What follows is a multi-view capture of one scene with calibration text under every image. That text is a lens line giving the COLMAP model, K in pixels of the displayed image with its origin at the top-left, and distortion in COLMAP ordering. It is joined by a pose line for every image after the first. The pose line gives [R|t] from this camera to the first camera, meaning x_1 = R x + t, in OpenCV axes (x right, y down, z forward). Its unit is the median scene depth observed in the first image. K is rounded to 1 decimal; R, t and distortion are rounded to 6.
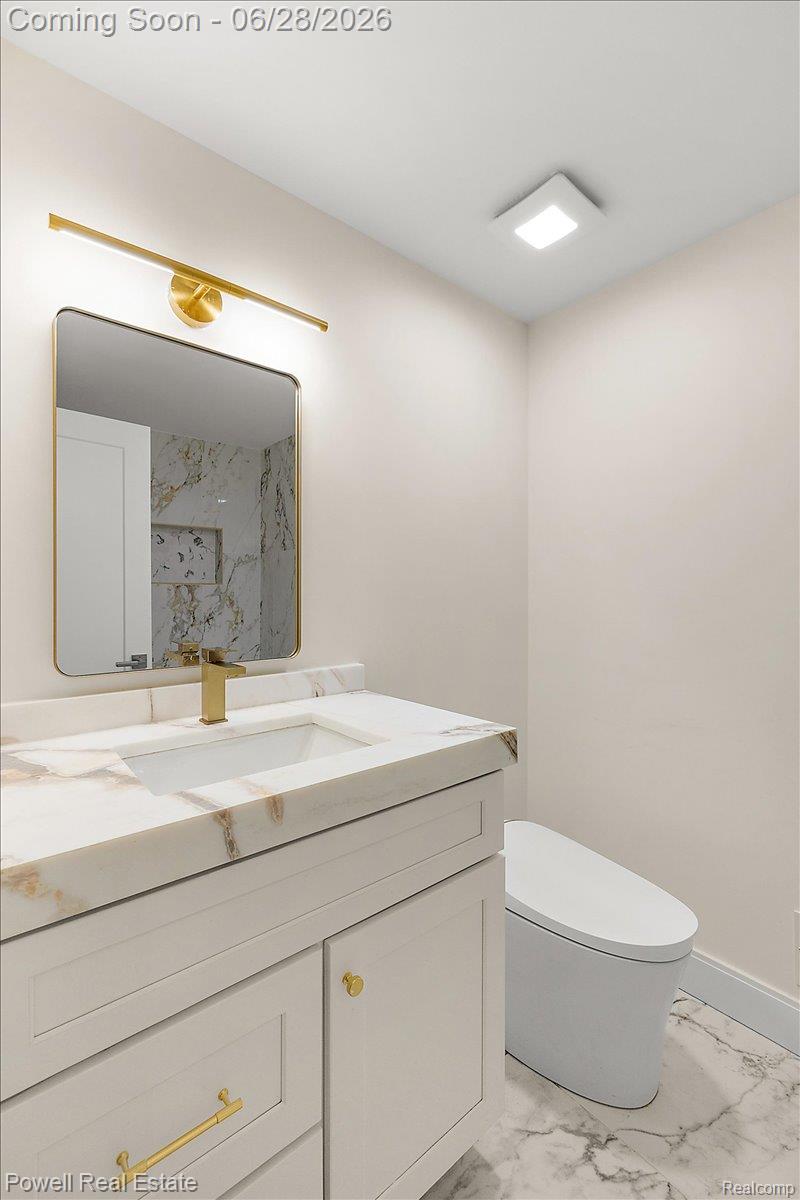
lens RADIAL K [[532.4, 0, 381.7], [0, 532.4, 576.9], [0, 0, 1]] dist [0.002883, -0.000628]
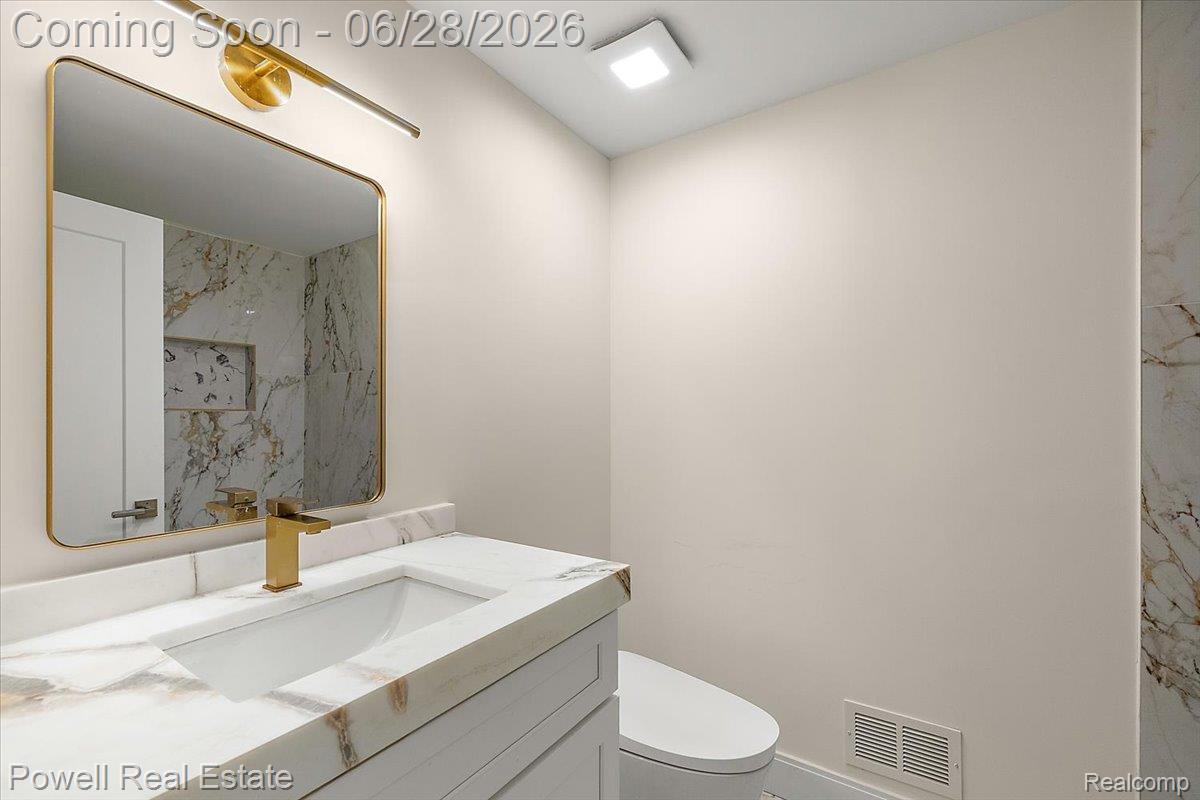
lens RADIAL K [[532.4, 0, 589.7], [0, 532.4, 395.4], [0, 0, 1]] dist [0.002883, -0.000628]
pose [[0.955874, 0.007285, 0.293688, -0.095052], [-0.006040, 0.999969, -0.005147, -0.023654], [-0.293716, 0.003146, 0.955888, 0.057025]]
